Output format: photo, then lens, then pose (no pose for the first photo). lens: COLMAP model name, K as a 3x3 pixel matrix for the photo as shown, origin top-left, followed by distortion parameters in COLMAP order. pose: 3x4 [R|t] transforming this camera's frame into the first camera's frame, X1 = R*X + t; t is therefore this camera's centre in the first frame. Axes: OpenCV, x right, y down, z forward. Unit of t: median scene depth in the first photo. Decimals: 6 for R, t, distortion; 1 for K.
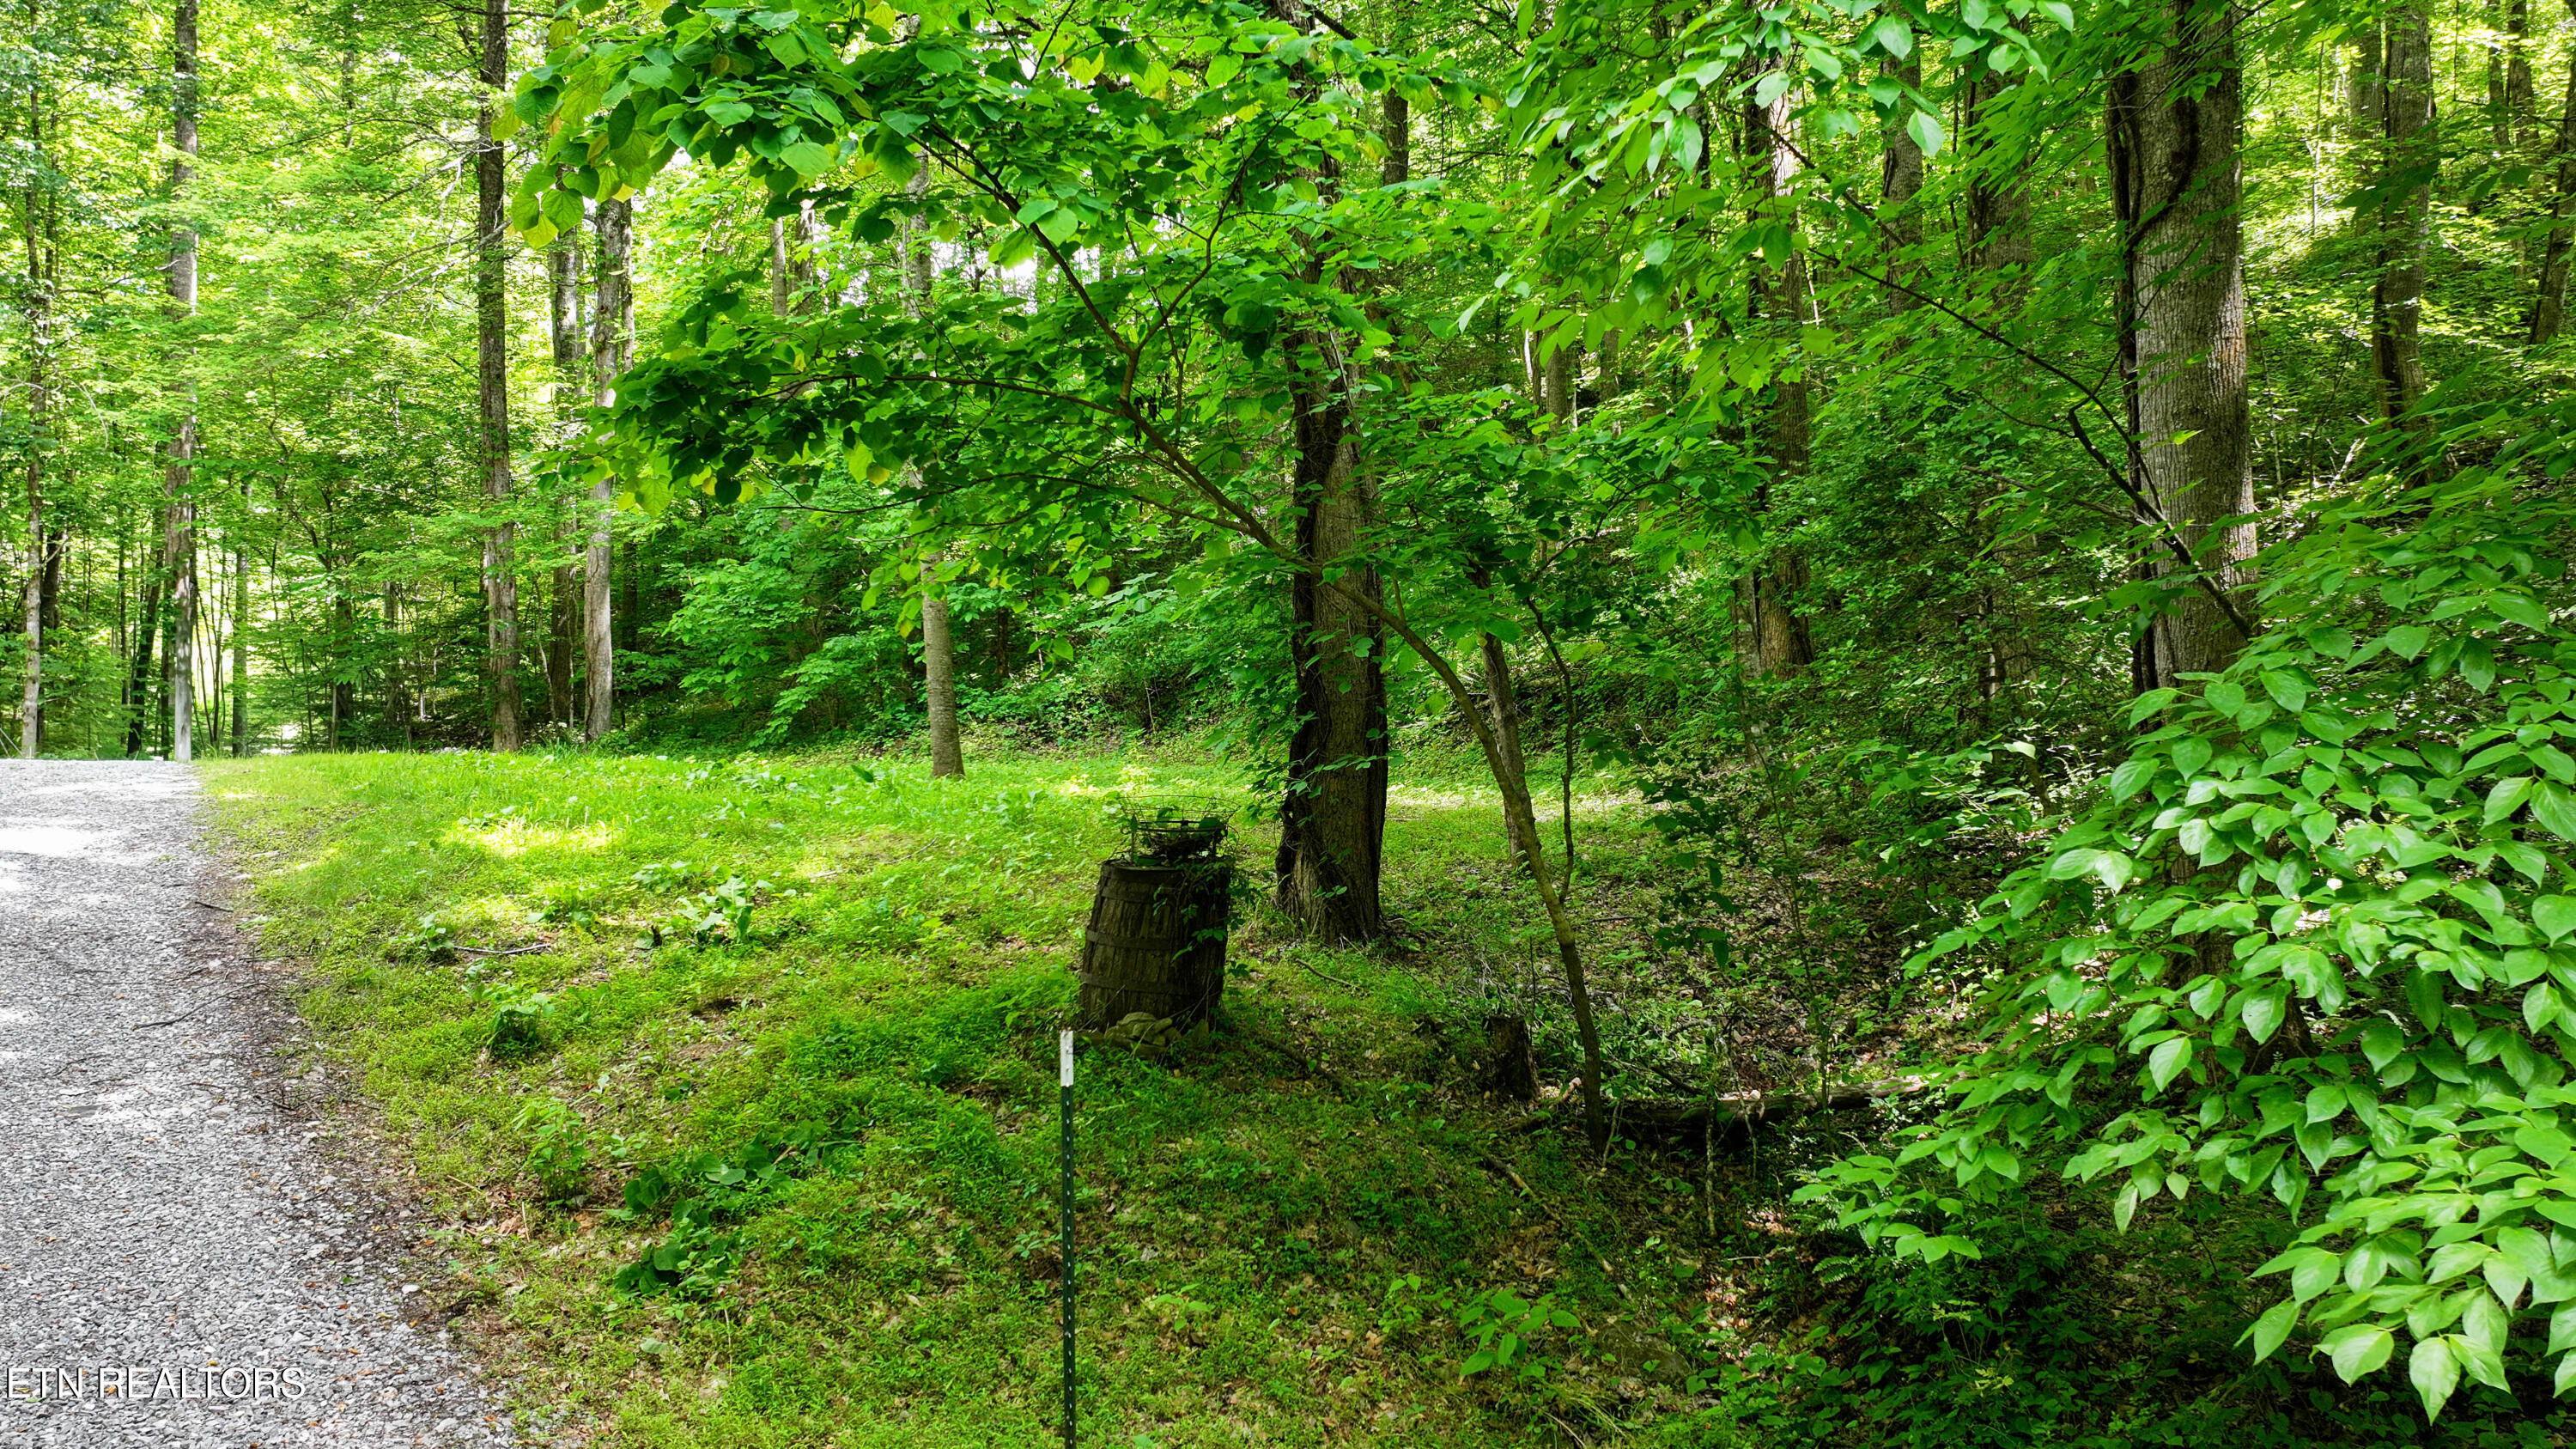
lens RADIAL K [[2065.5, 0, 1280.5], [0, 2065.5, 728.8], [0, 0, 1]] dist [-0.001189, 0.013969]
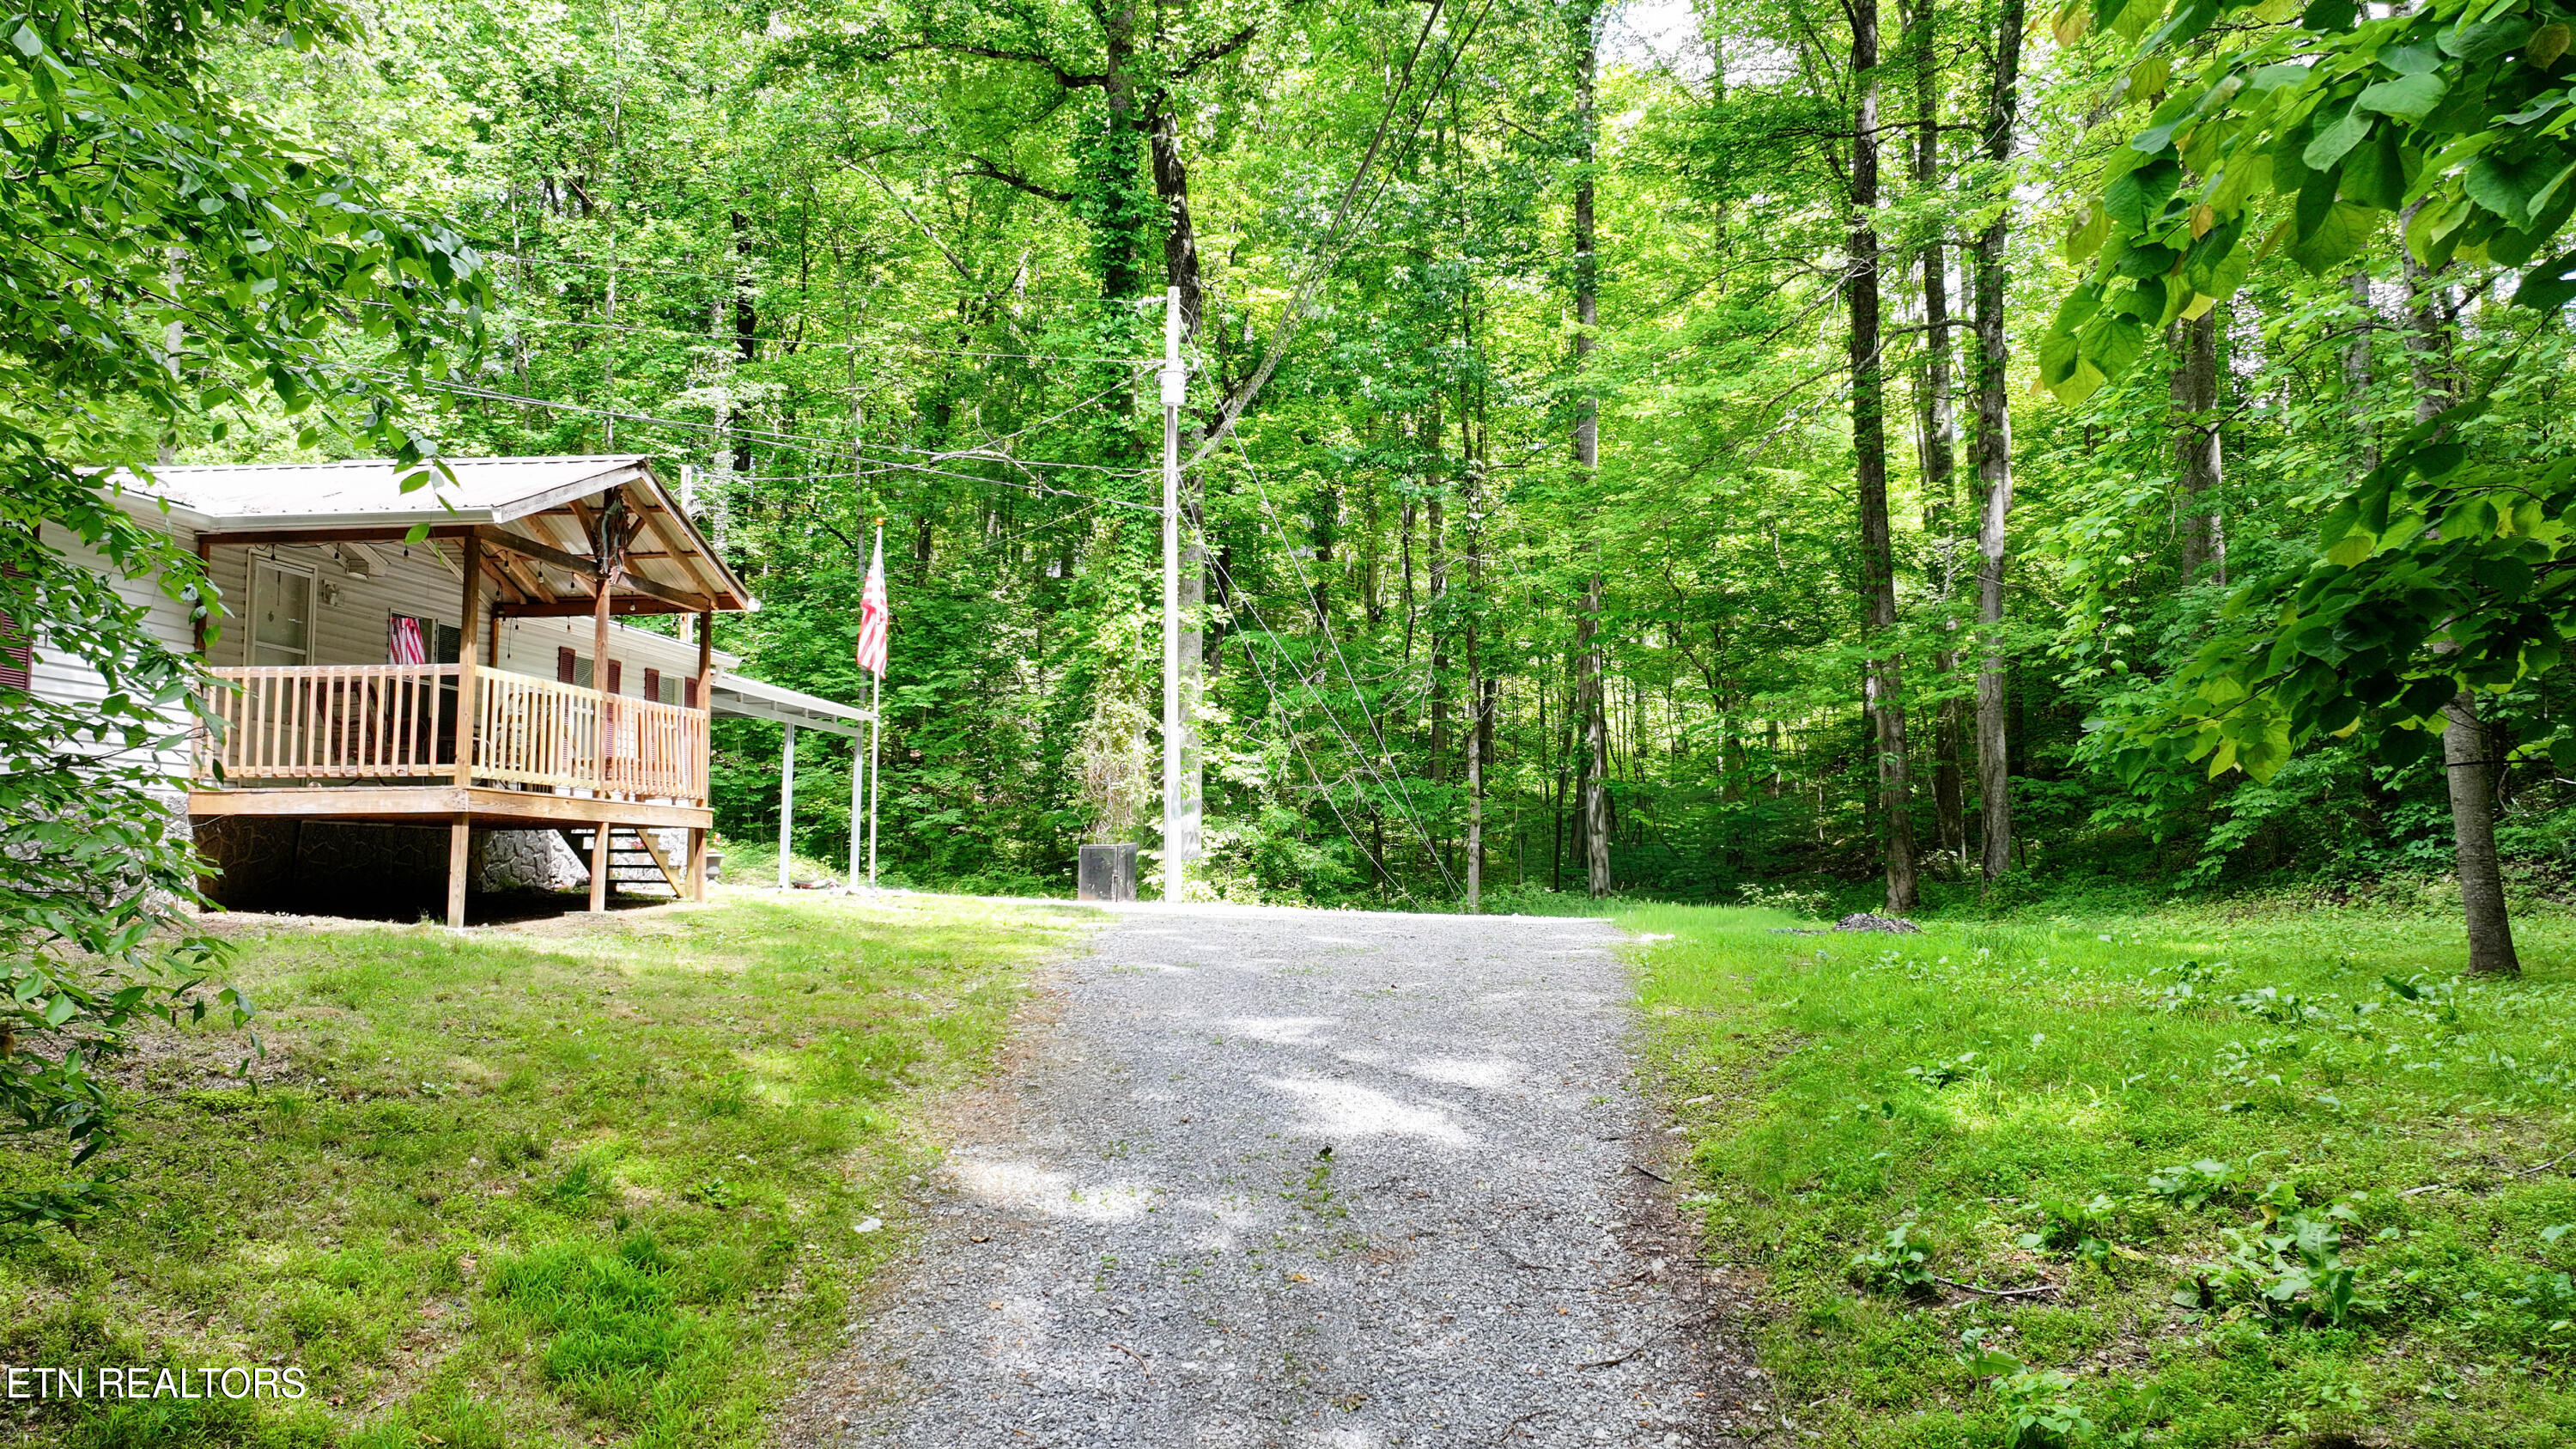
lens RADIAL K [[2065.5, 0, 1284.2], [0, 2065.5, 729.2], [0, 0, 1]] dist [-0.001189, 0.013969]
pose [[0.804240, -0.045121, -0.592590, -0.127225], [0.018148, 0.998513, -0.051400, -0.070951], [0.594028, 0.030584, 0.803863, 0.219536]]
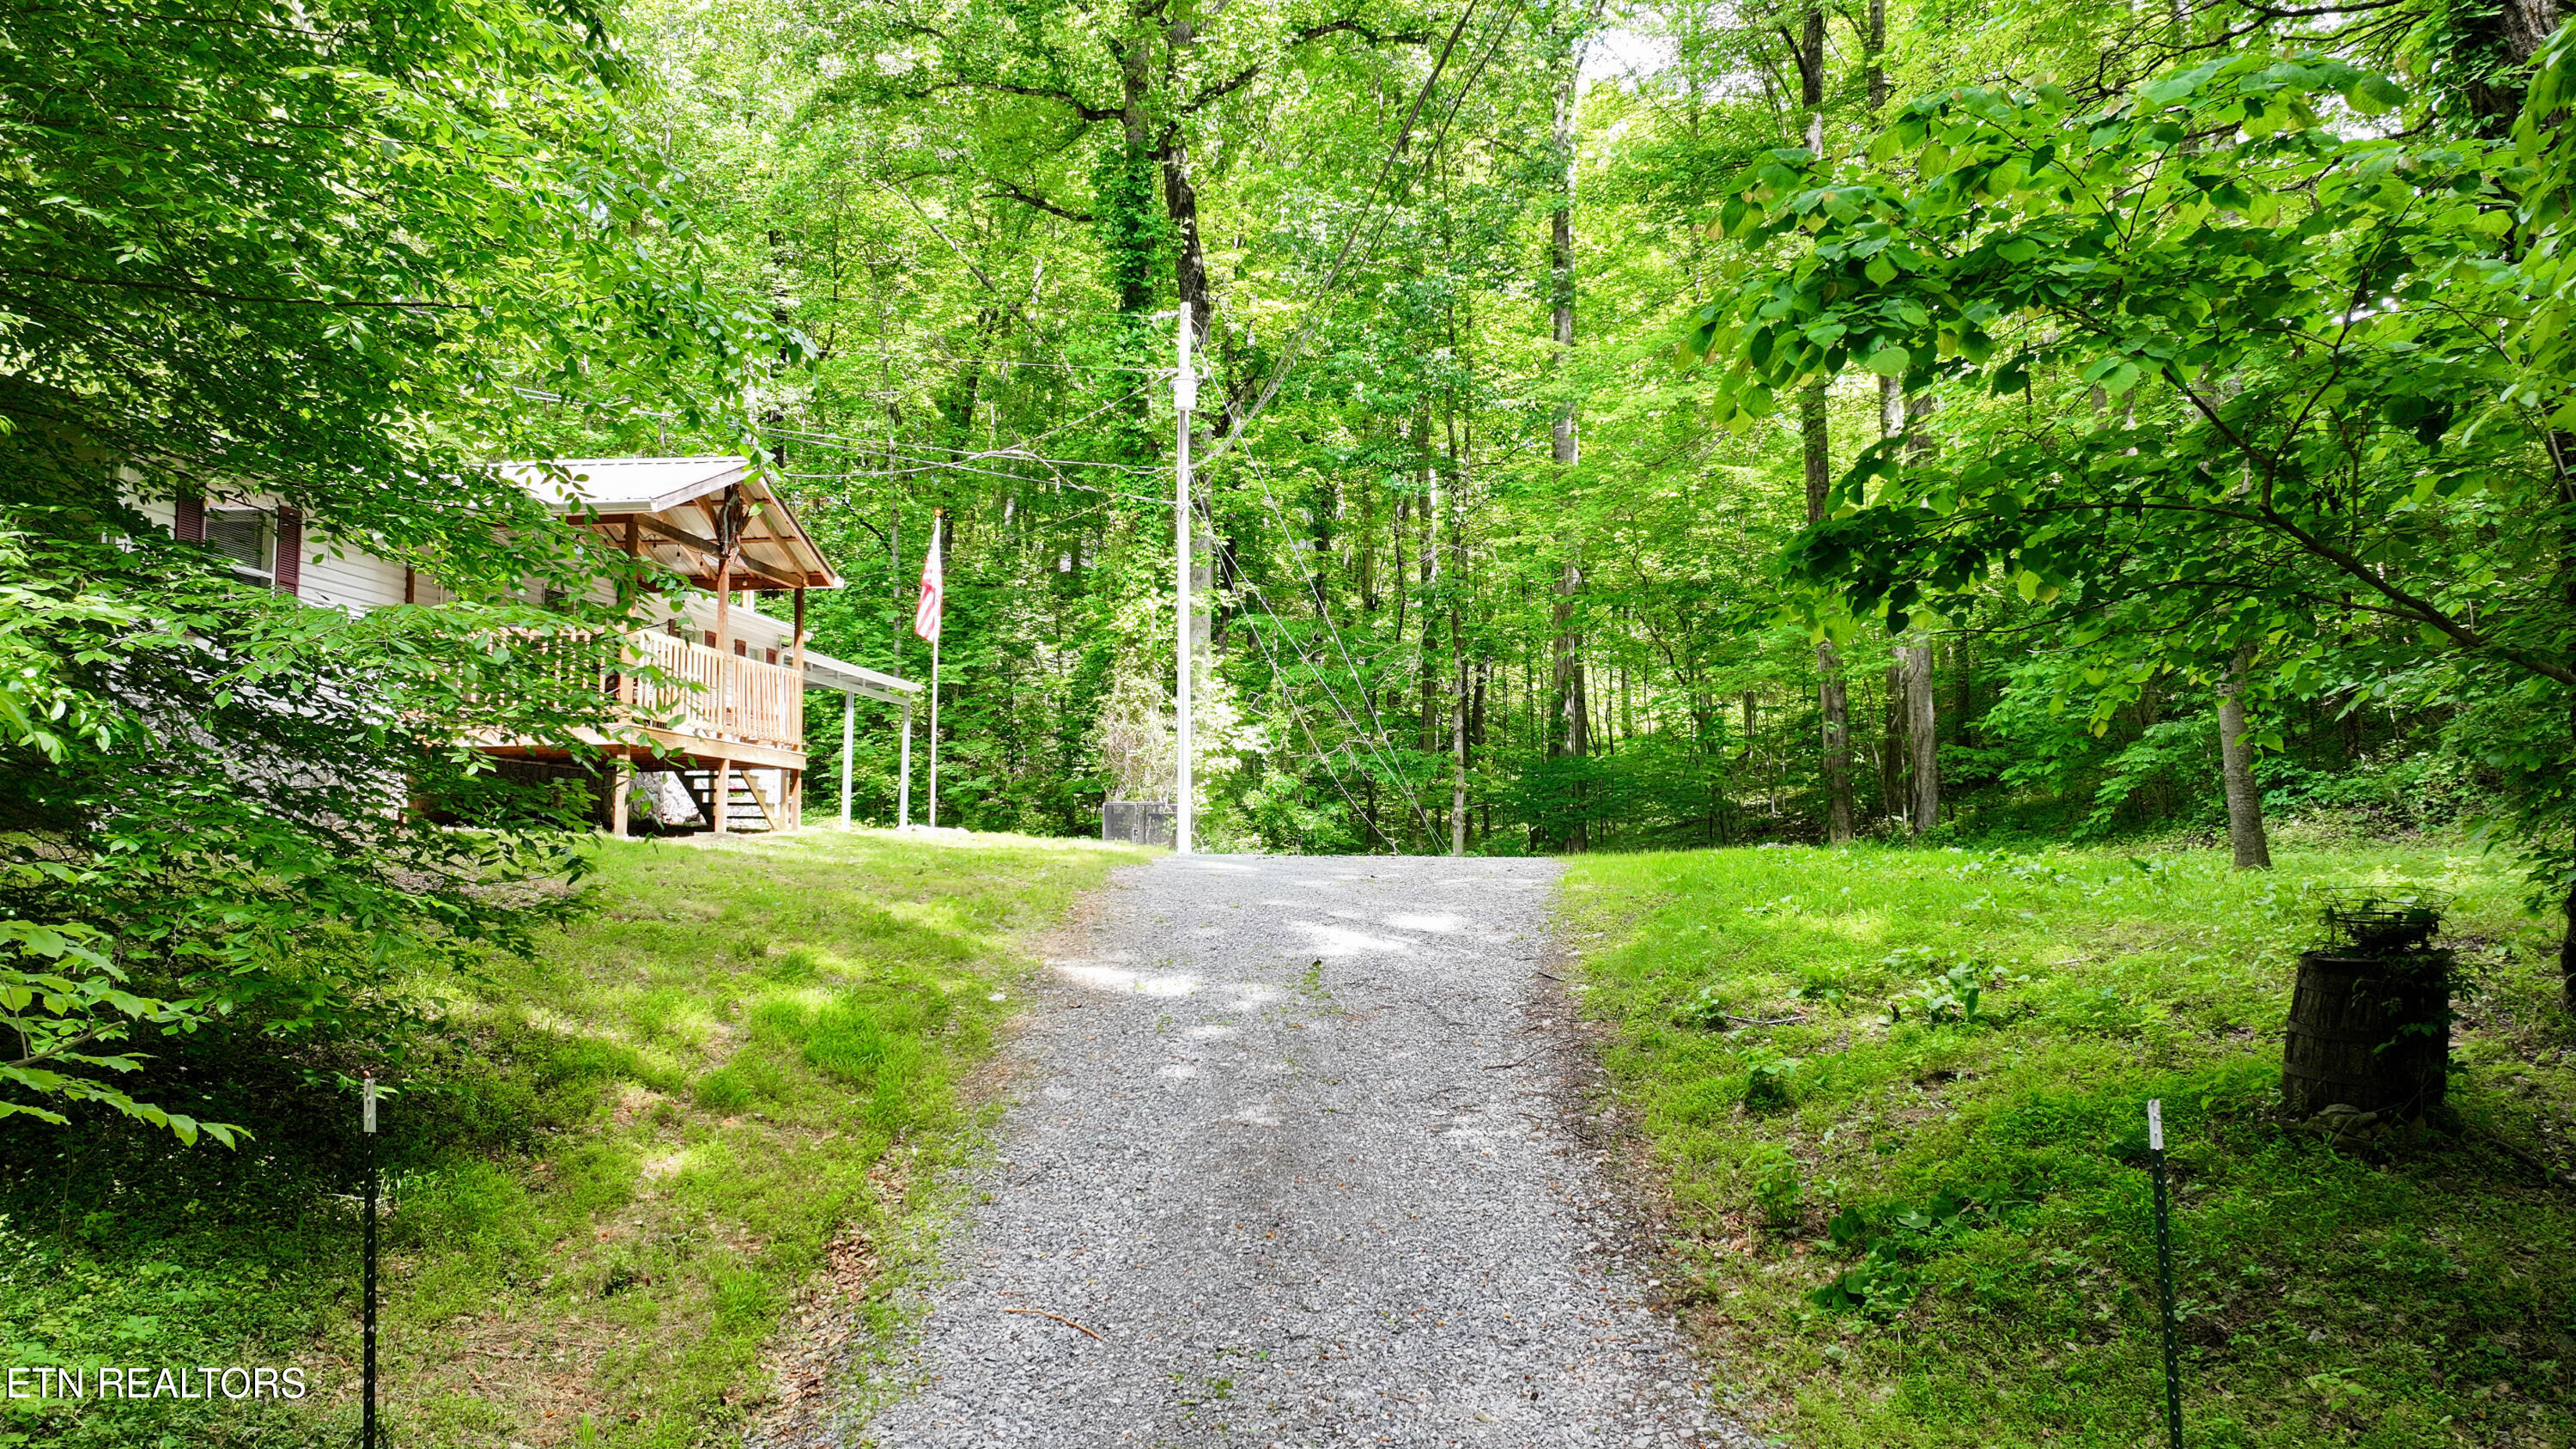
lens RADIAL K [[2065.5, 0, 1280.4], [0, 2065.5, 729.6], [0, 0, 1]] dist [-0.001189, 0.013969]
pose [[0.802966, -0.044514, -0.594361, 0.103768], [0.018587, 0.998592, -0.049678, -0.003140], [0.595735, 0.028843, 0.802663, -0.097470]]
